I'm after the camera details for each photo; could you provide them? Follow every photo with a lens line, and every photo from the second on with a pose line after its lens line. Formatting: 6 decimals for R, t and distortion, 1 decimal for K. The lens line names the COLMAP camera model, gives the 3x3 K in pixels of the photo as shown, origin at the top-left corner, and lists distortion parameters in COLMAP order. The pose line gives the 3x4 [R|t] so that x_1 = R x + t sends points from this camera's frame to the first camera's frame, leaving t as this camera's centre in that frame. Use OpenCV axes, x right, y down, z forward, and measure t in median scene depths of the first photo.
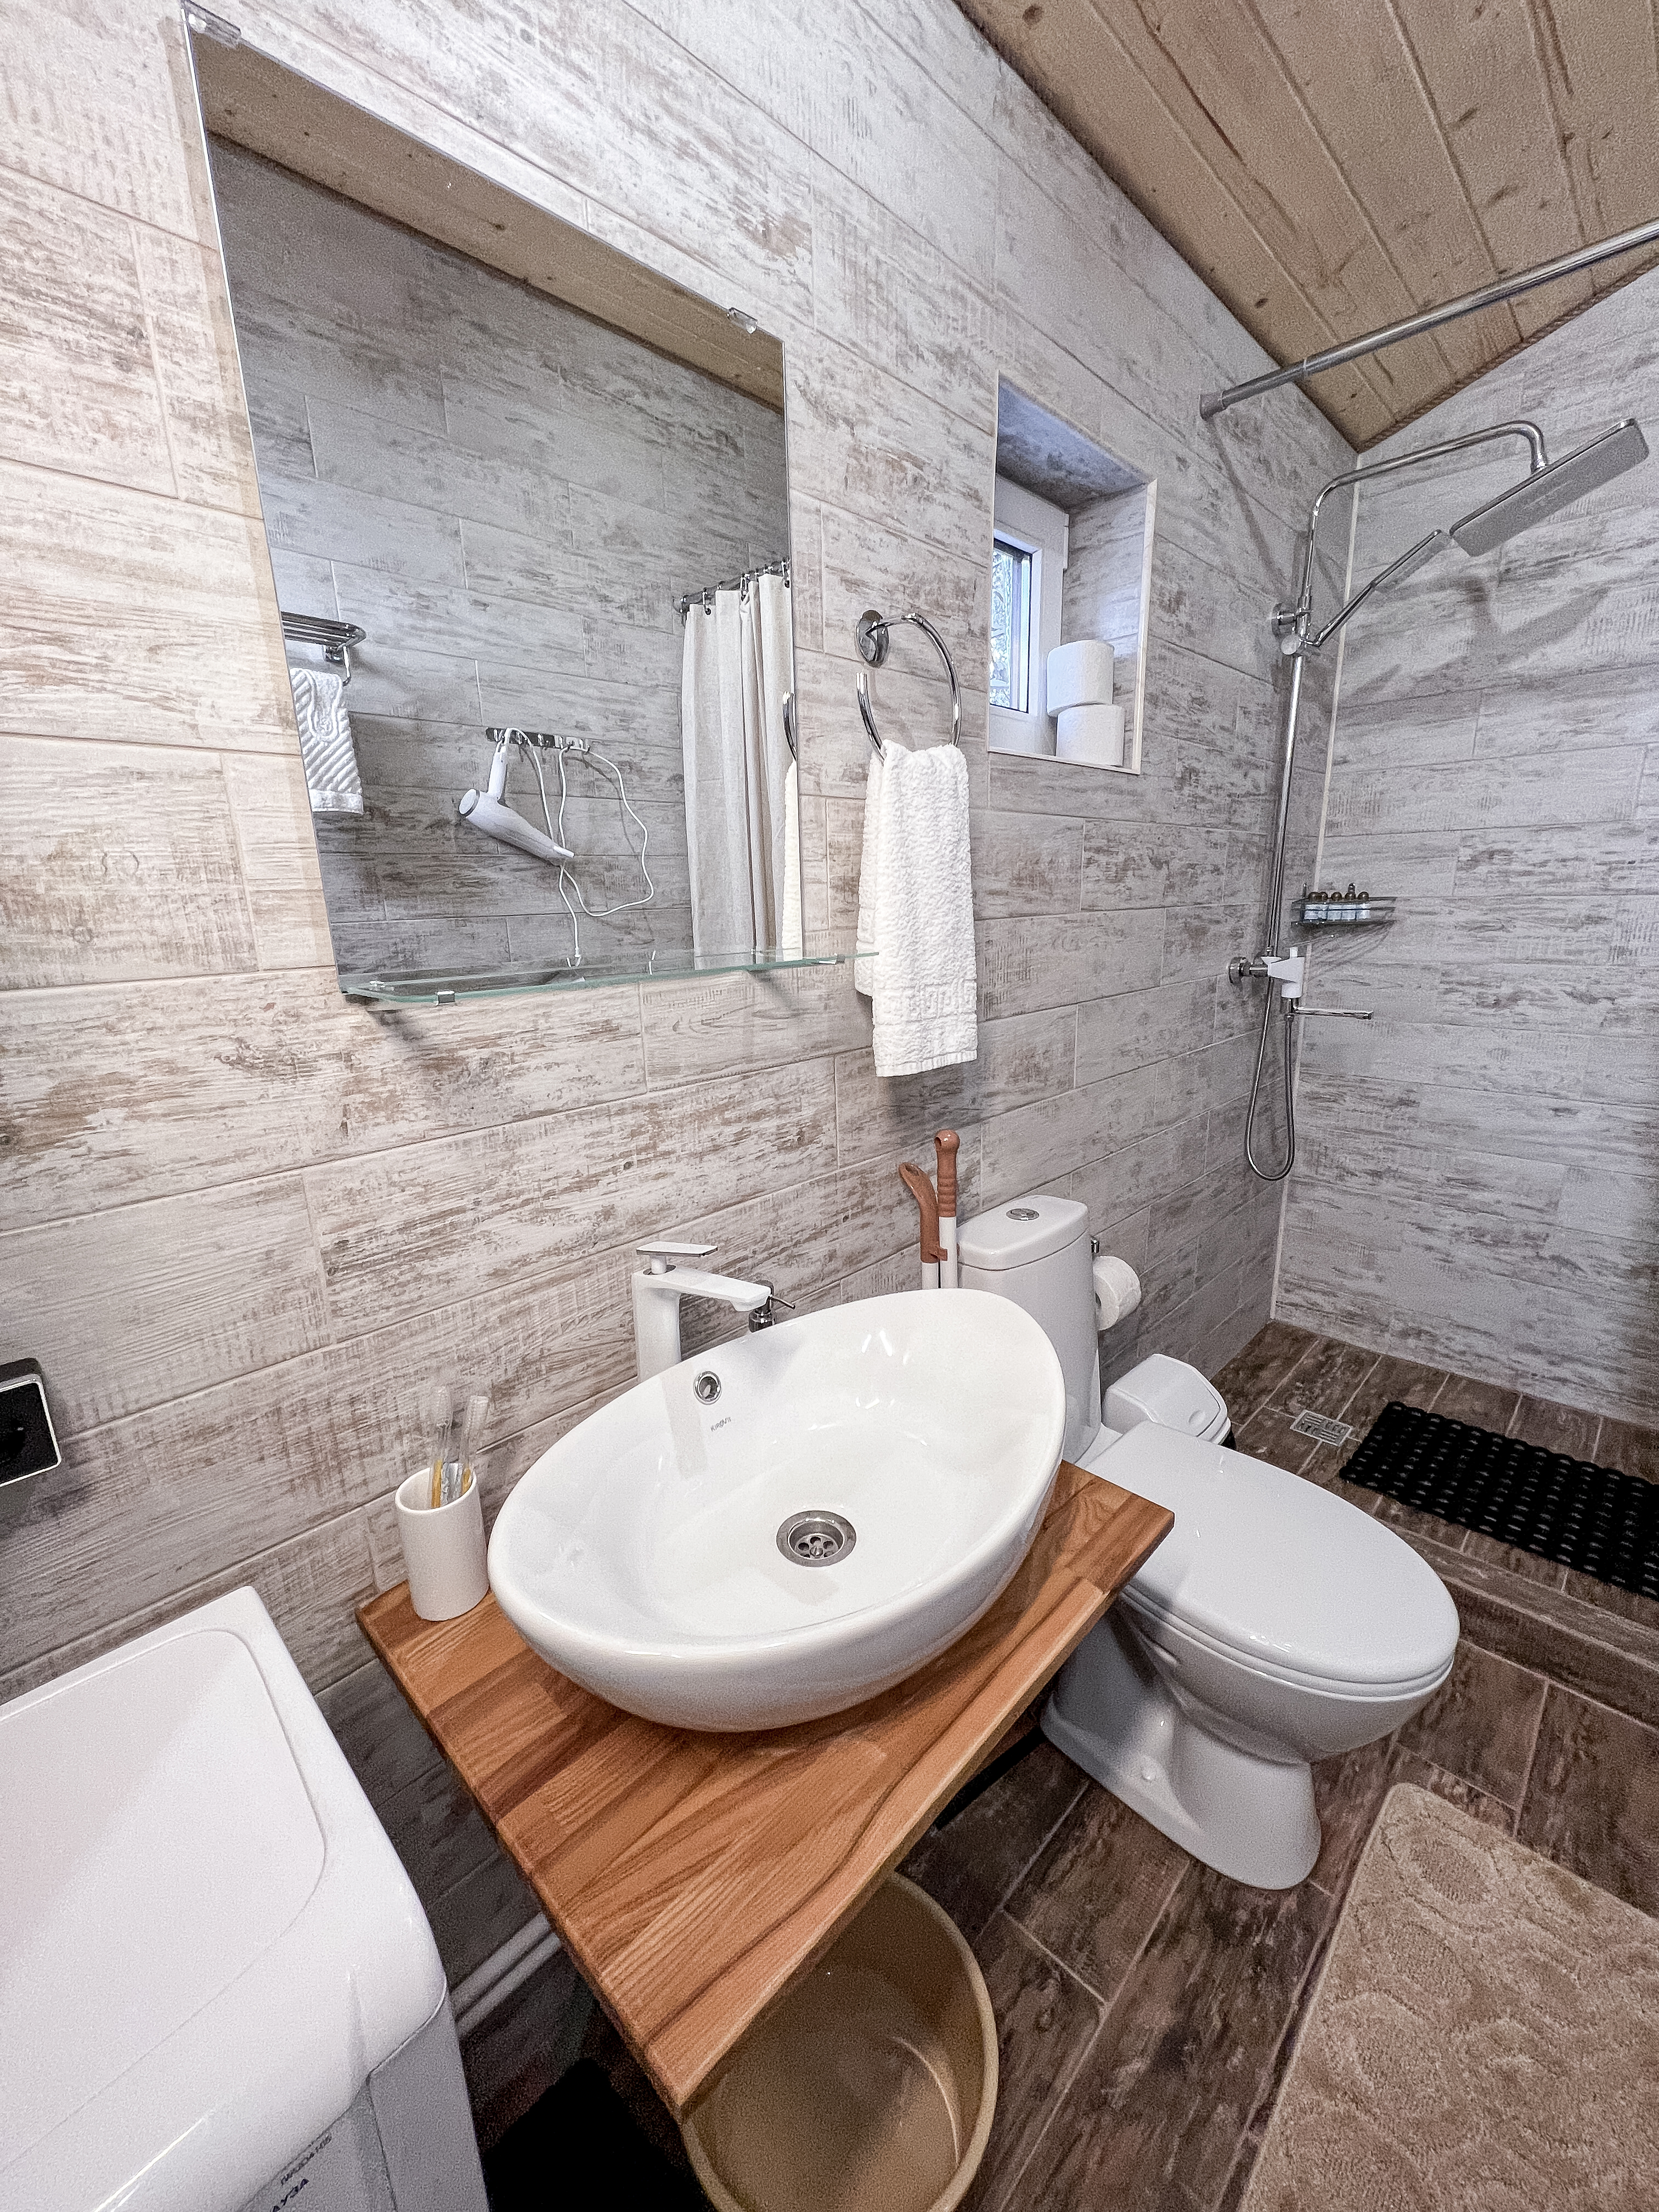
lens RADIAL K [[884.2, 0, 832.7], [0, 884.2, 1108.8], [0, 0, 1]] dist [-0.000684, 0.000035]
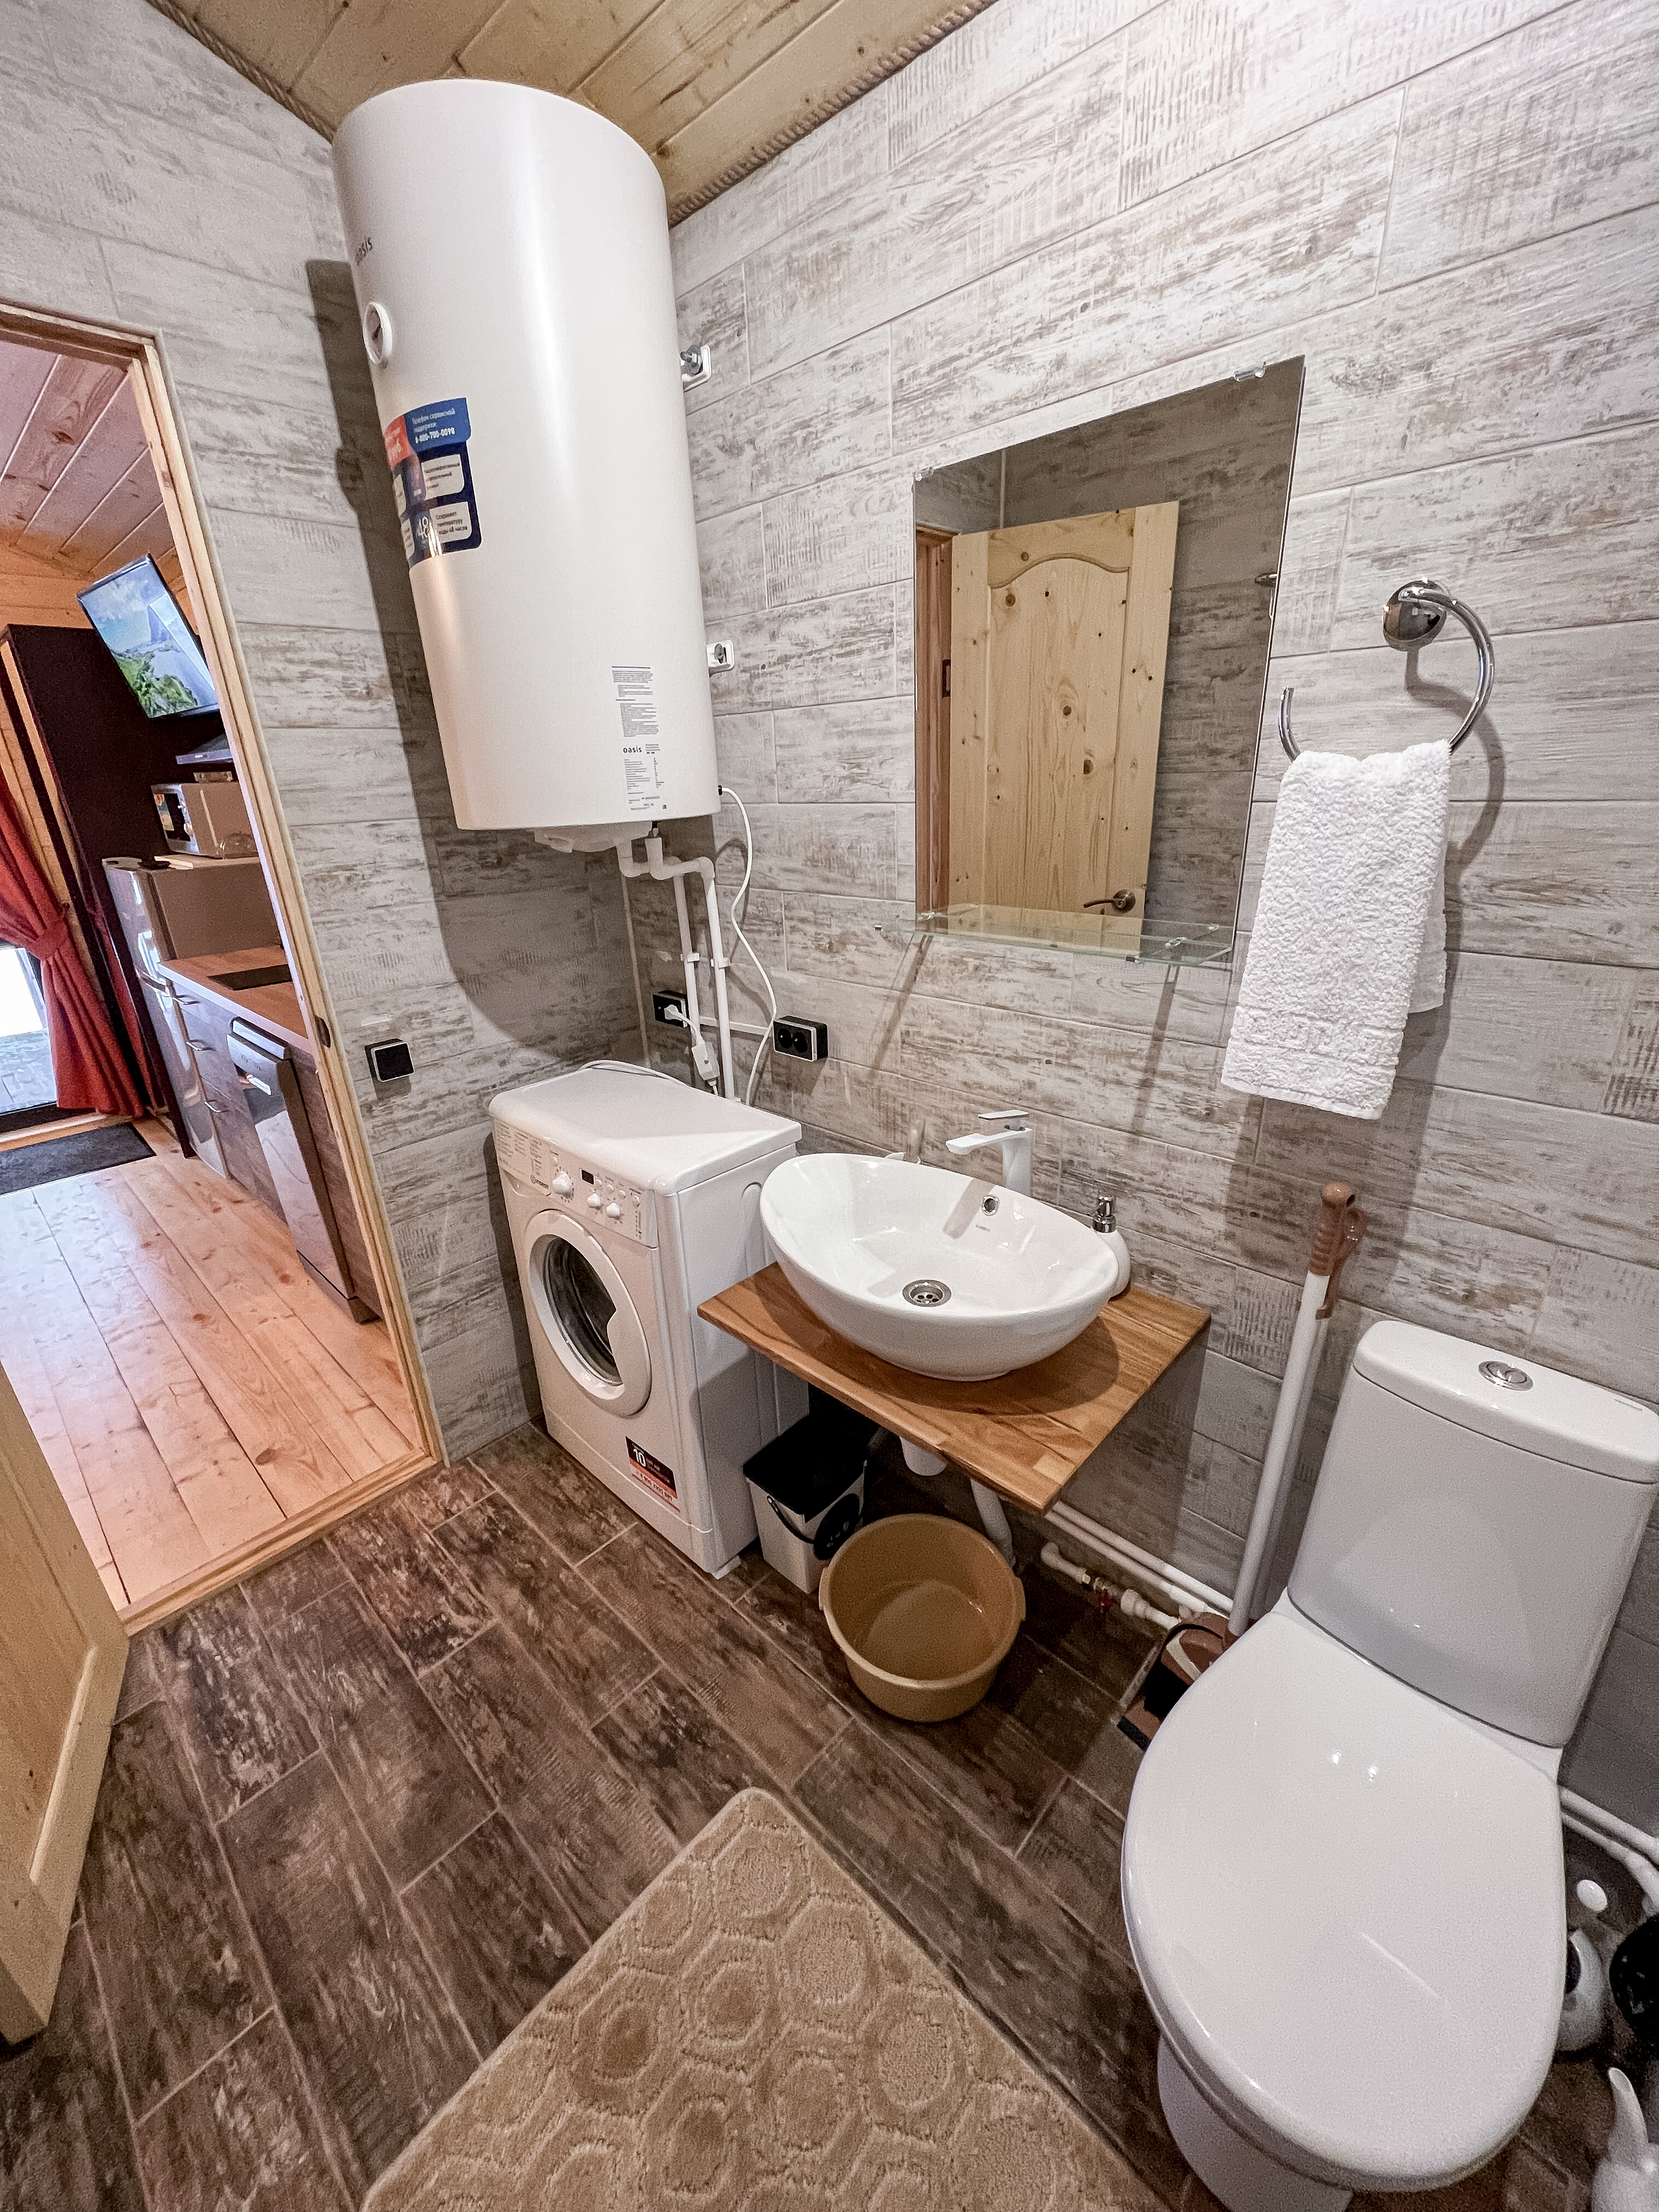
lens RADIAL K [[884.2, 0, 823.9], [0, 884.2, 1107.8], [0, 0, 1]] dist [-0.000684, 0.000035]
pose [[0.008786, 0.385125, -0.922823, 0.544668], [-0.202827, 0.904361, 0.375489, -0.162354], [0.979175, 0.183874, 0.086060, 0.242127]]
